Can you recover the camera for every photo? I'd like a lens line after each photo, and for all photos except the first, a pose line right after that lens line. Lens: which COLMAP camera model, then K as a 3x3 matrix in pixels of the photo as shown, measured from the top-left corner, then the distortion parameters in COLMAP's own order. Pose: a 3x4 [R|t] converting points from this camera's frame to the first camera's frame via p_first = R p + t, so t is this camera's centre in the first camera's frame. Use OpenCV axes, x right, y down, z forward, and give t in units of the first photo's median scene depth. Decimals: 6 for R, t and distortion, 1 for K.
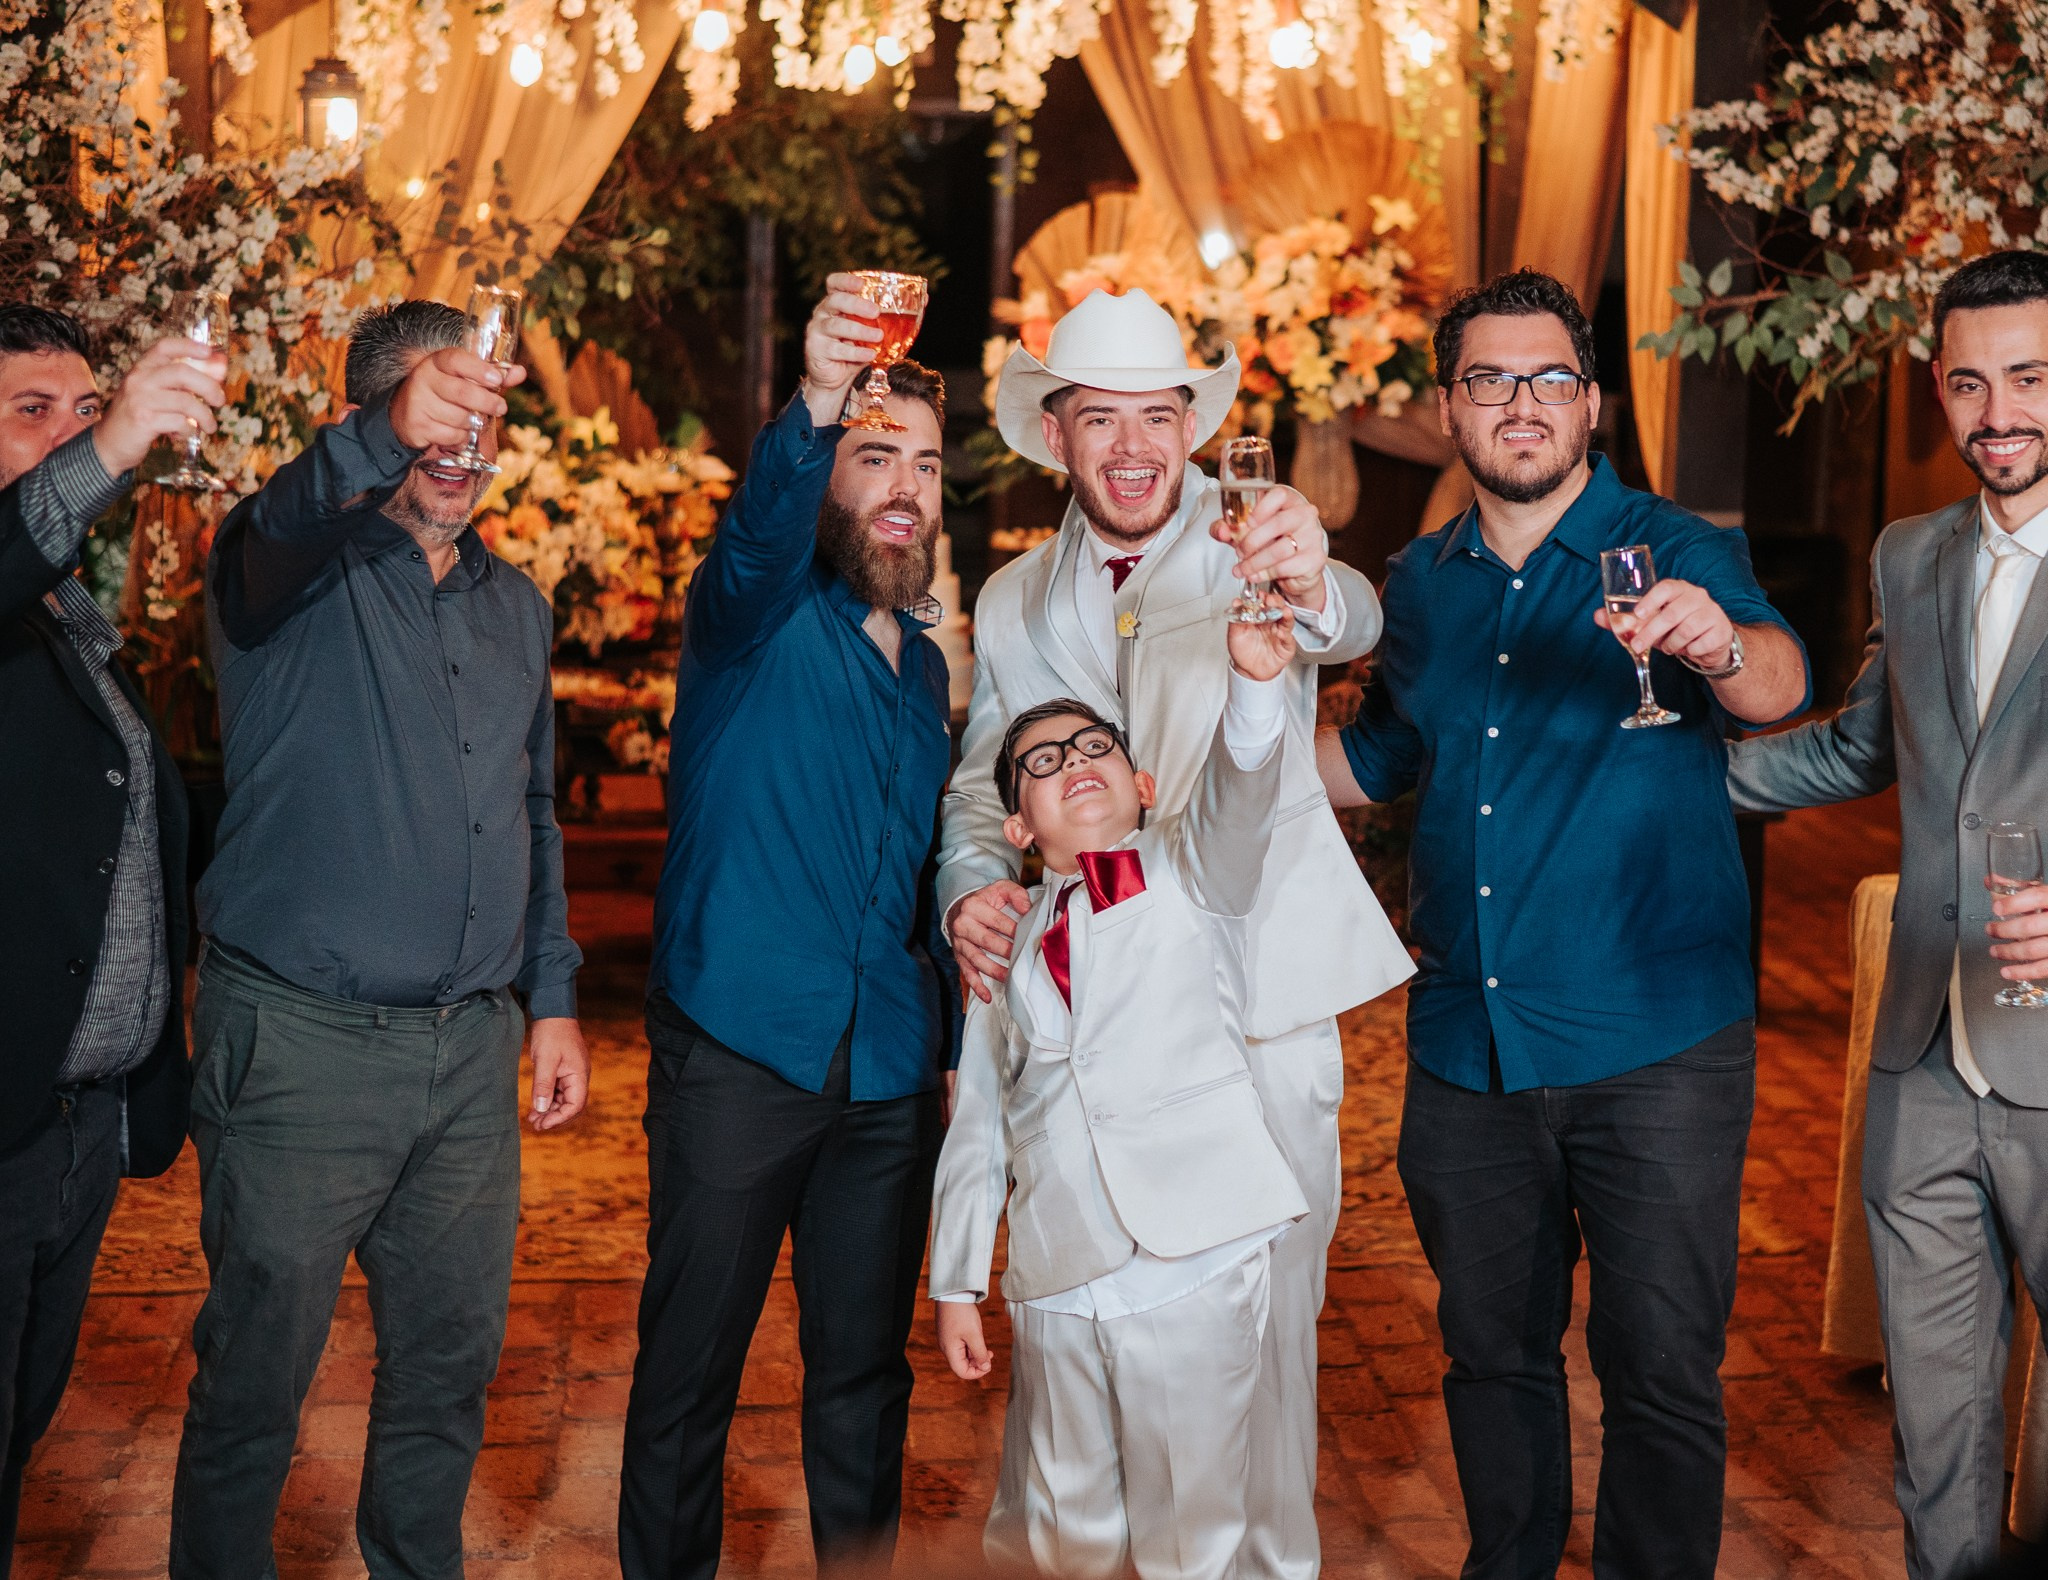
lens RADIAL K [[3958.3, 0, 1150.5], [0, 3958.3, 694.3], [0, 0, 1]] dist [-0.106857, 0.059372]
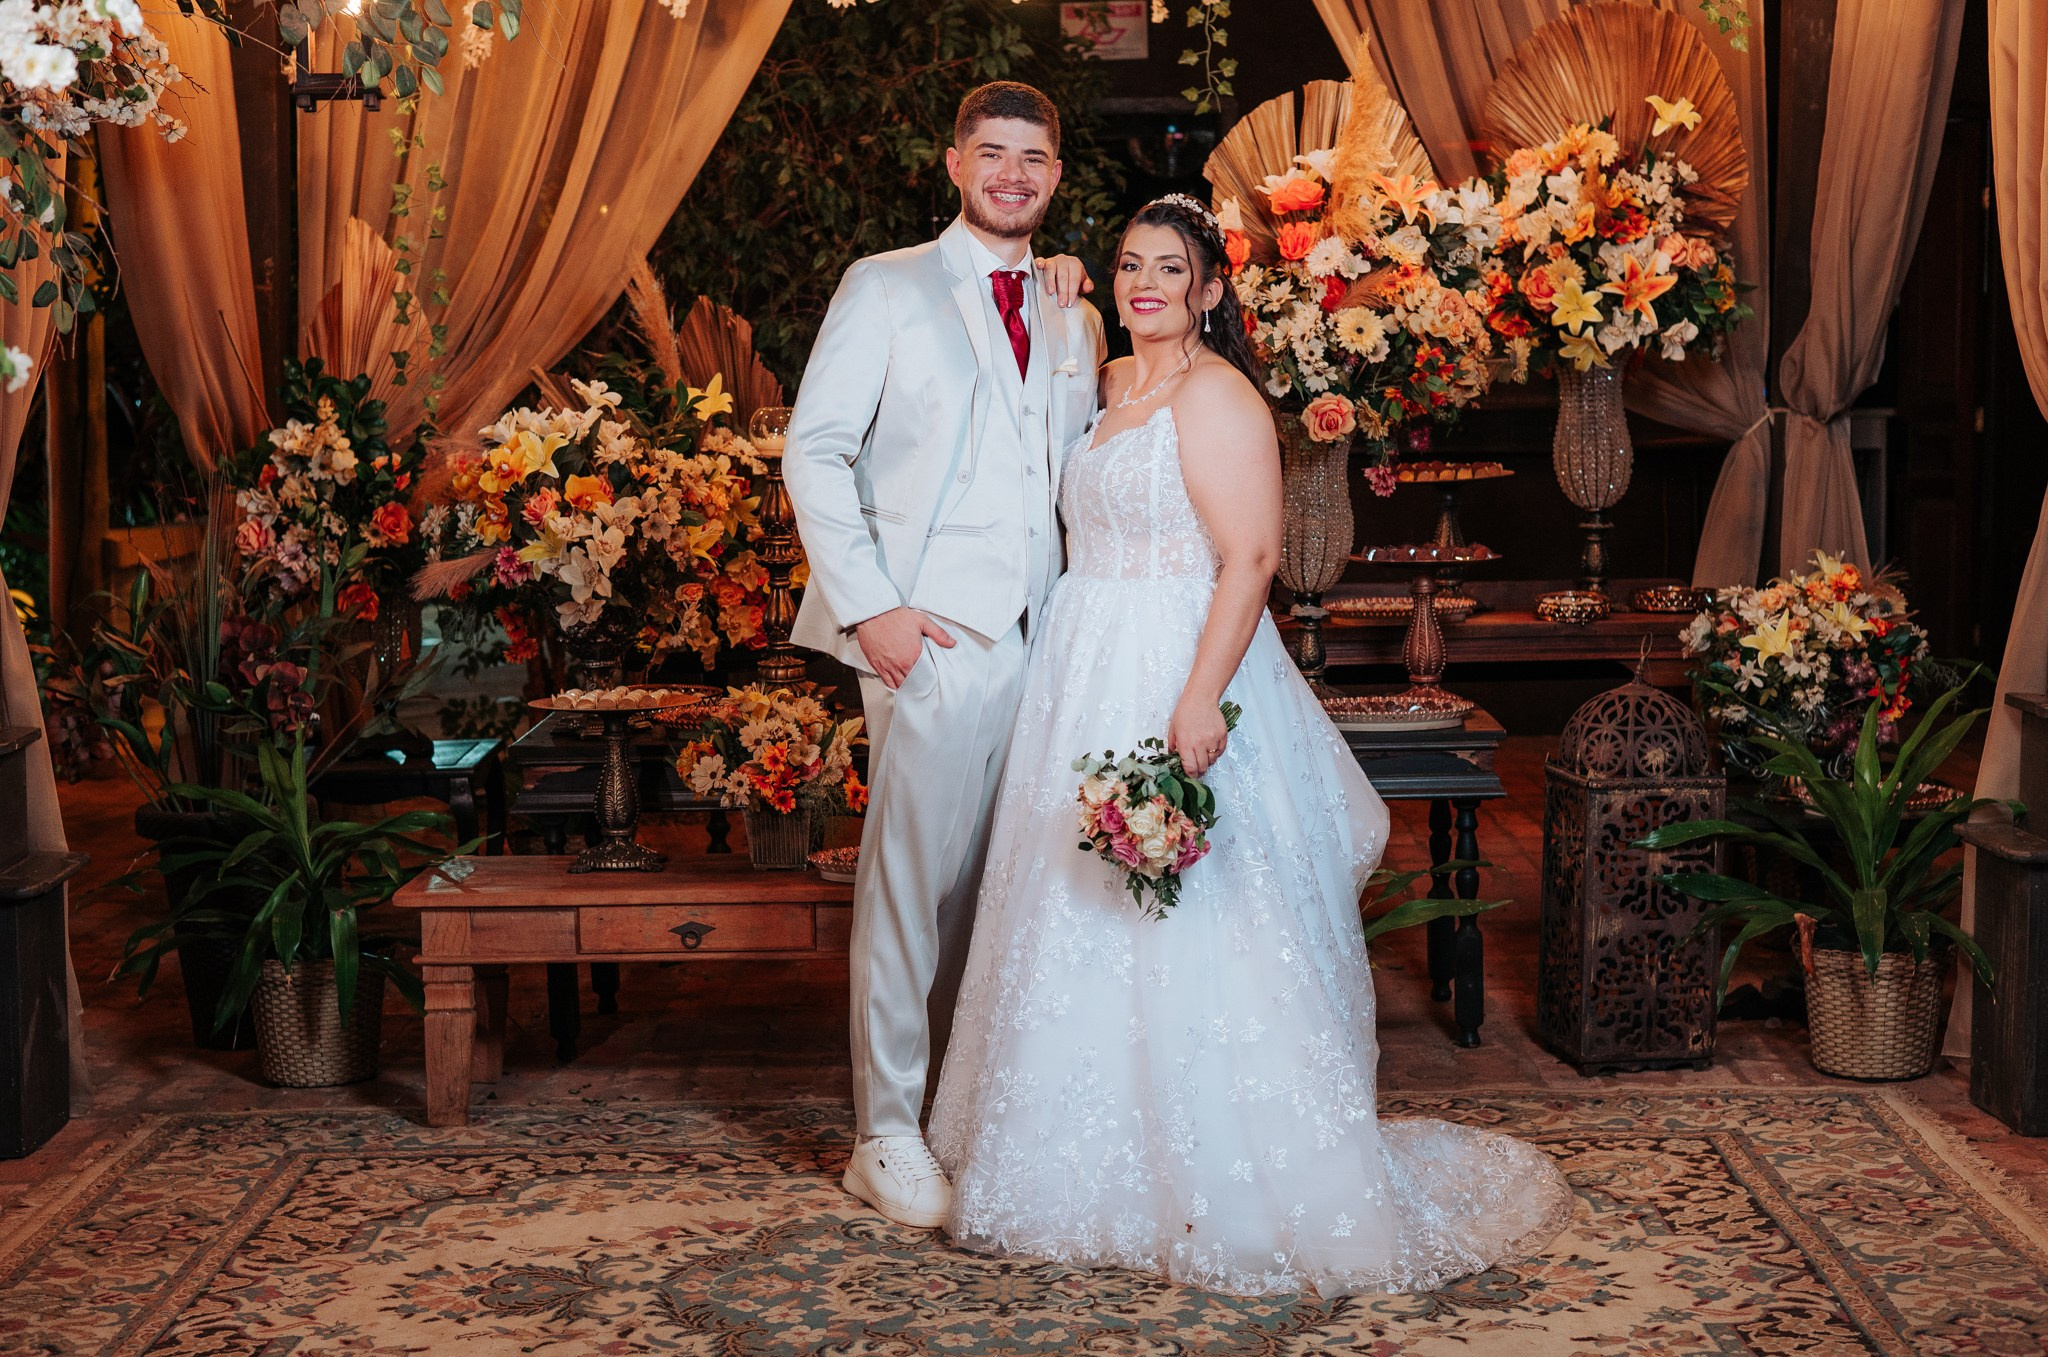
lens RADIAL K [[3174.0, 0, 992.5], [0, 3174.0, 715.4], [0, 0, 1]] dist [-0.121321, 0.110661]
pose [[0.991327, -0.012336, -0.130835, 0.006161], [0.010402, 0.999826, -0.015456, 0.011730], [0.131003, 0.013961, 0.991284, 0.374998]]
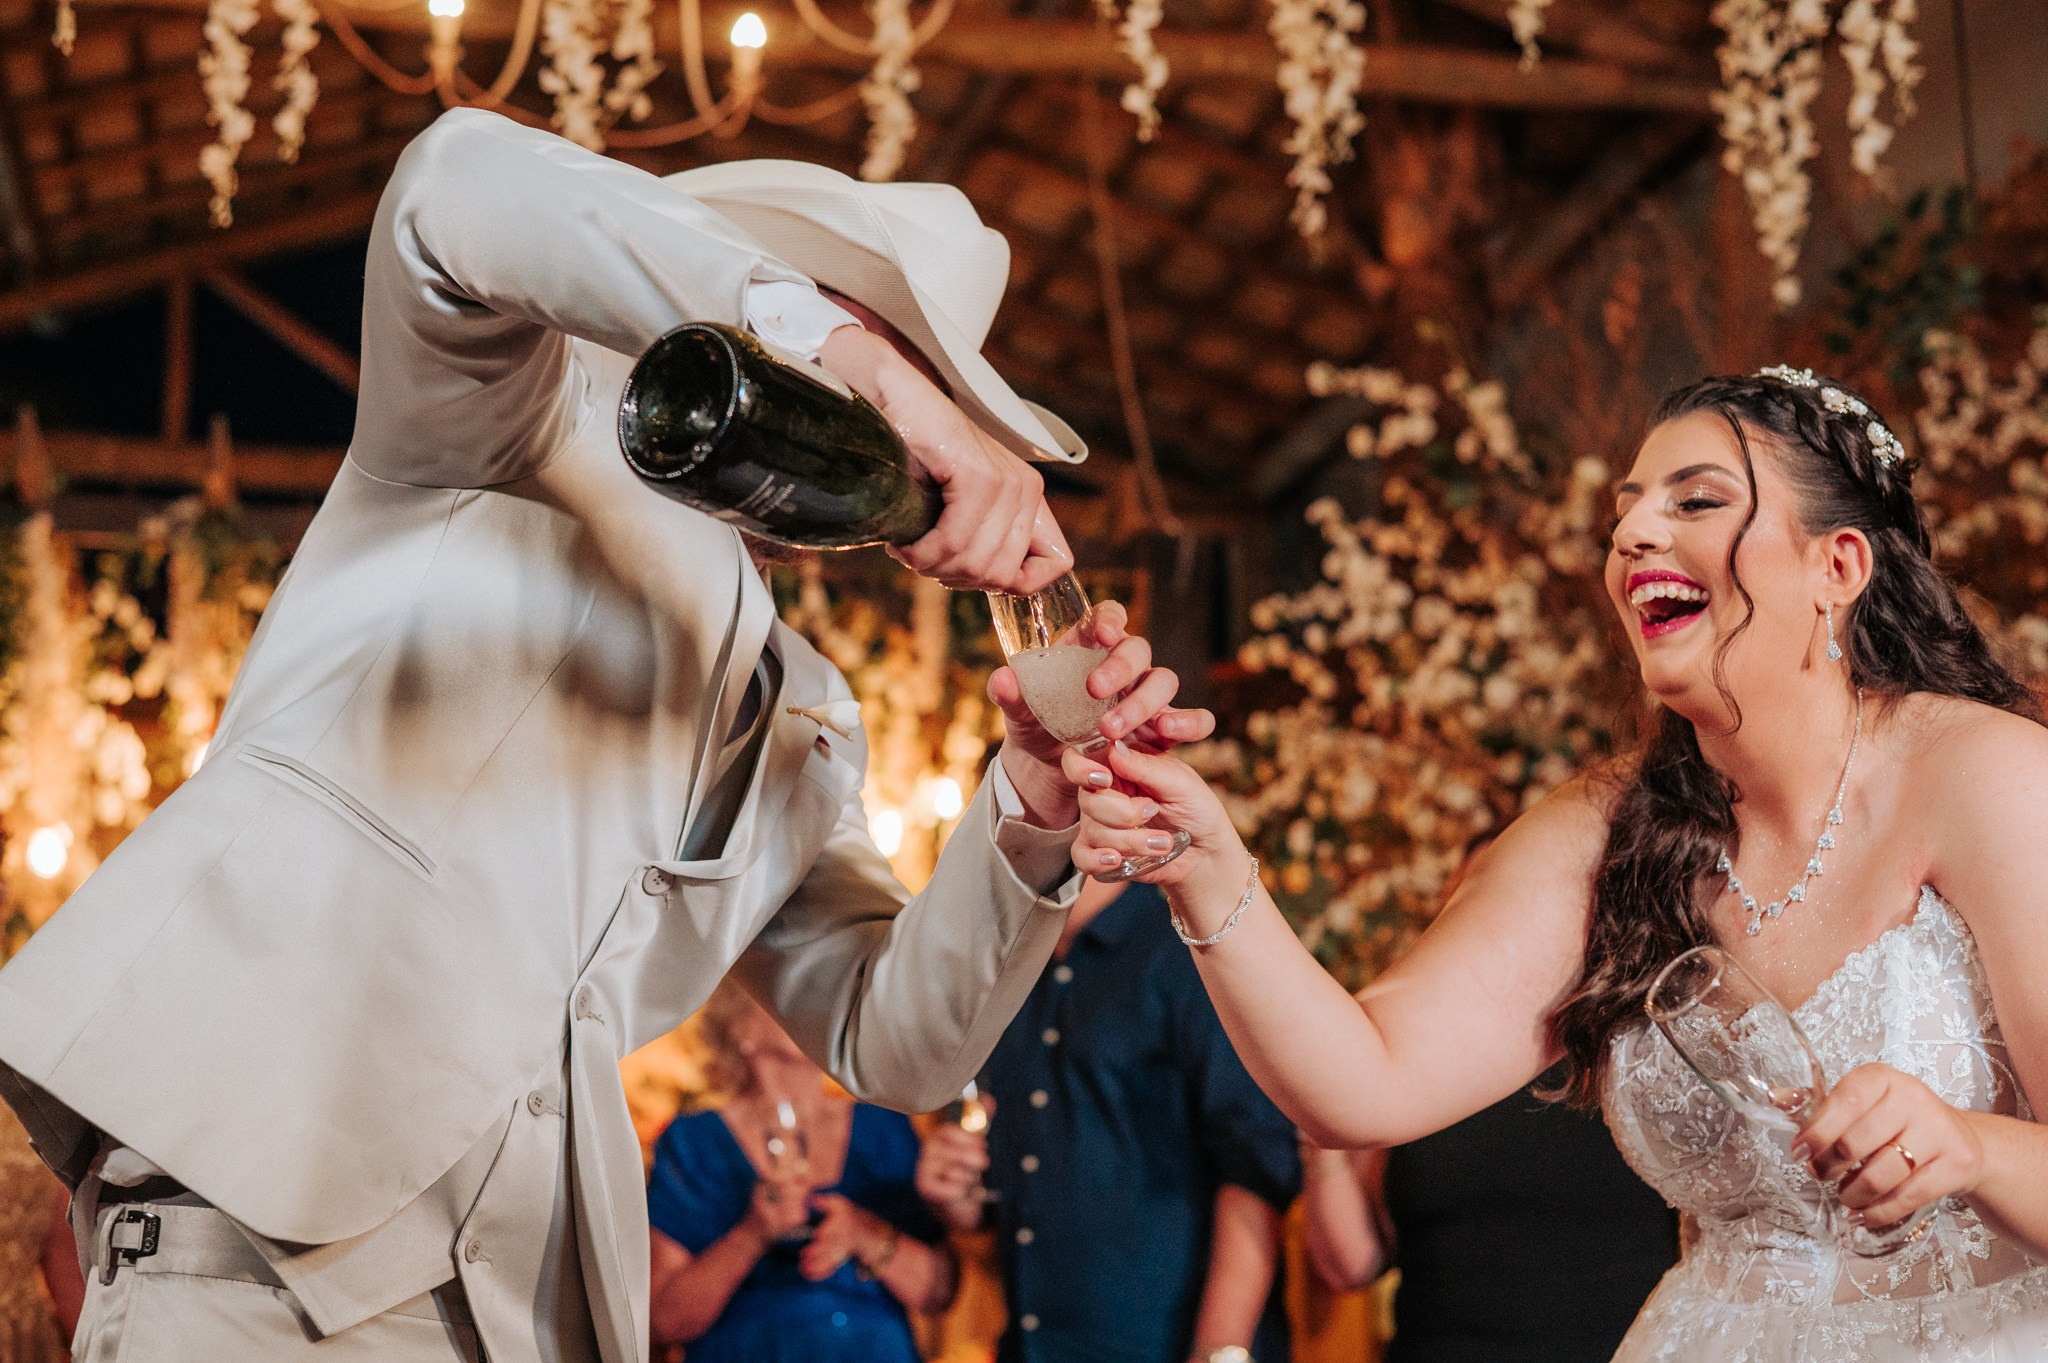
lens RADIAL K [[2988.3, 0, 1024.0], [0, 2988.3, 681.5], [0, 0, 1]] dist [-0.120881, 0.099921]
pose [[0.992088, 0.015896, 0.124532, 0.002926], [0.027392, 0.940642, -0.338293, 0.076617], [-0.122517, 0.339027, 0.932765, 0.216679]]
